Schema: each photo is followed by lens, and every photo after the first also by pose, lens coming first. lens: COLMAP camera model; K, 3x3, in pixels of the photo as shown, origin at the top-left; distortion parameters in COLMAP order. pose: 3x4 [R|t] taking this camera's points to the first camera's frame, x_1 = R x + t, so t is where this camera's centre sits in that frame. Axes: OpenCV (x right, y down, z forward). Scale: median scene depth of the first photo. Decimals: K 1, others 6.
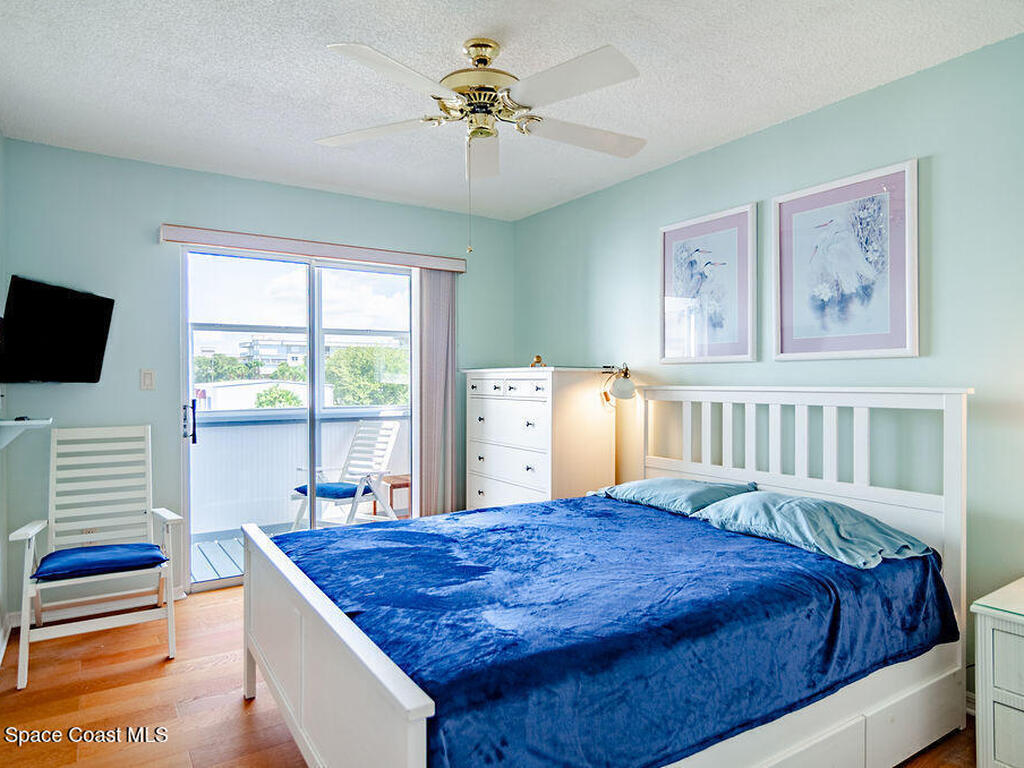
lens RADIAL K [[616.7, 0, 512.0], [0, 616.7, 384.0], [0, 0, 1]] dist [0.006145, 0.001455]
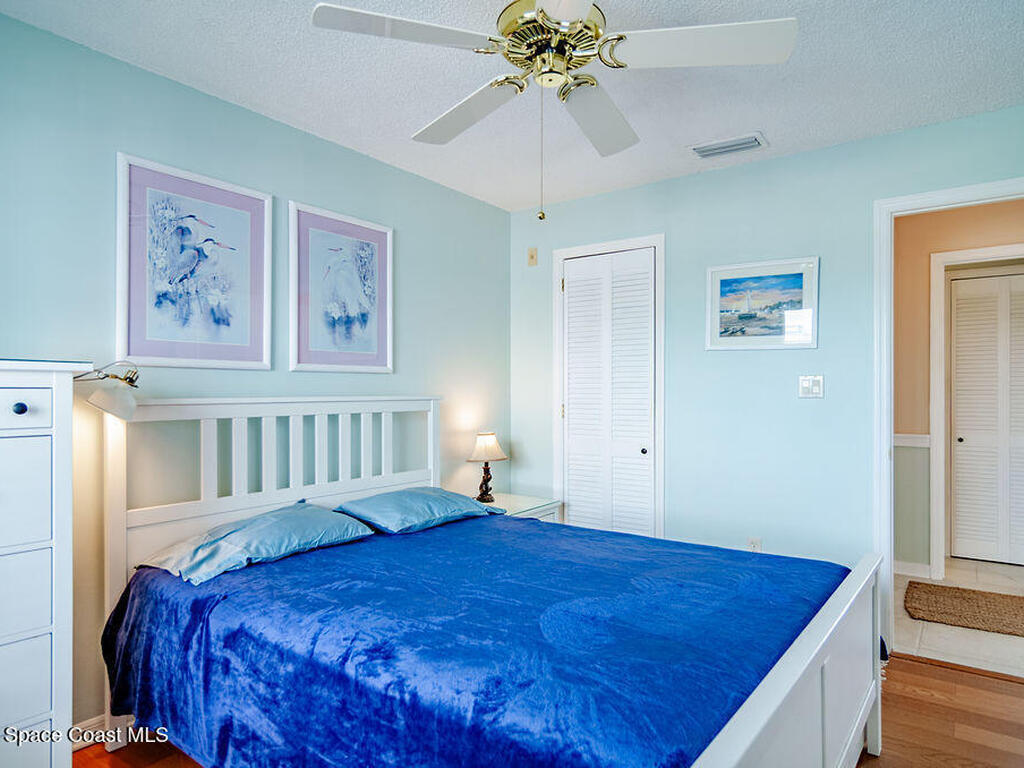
lens RADIAL K [[616.7, 0, 512.0], [0, 616.7, 384.0], [0, 0, 1]] dist [0.006145, 0.001455]
pose [[-0.311972, 0.008482, 0.950054, -0.627869], [0.001423, 0.999963, -0.008460, -0.007974], [-0.950090, -0.001287, -0.311972, 1.024879]]
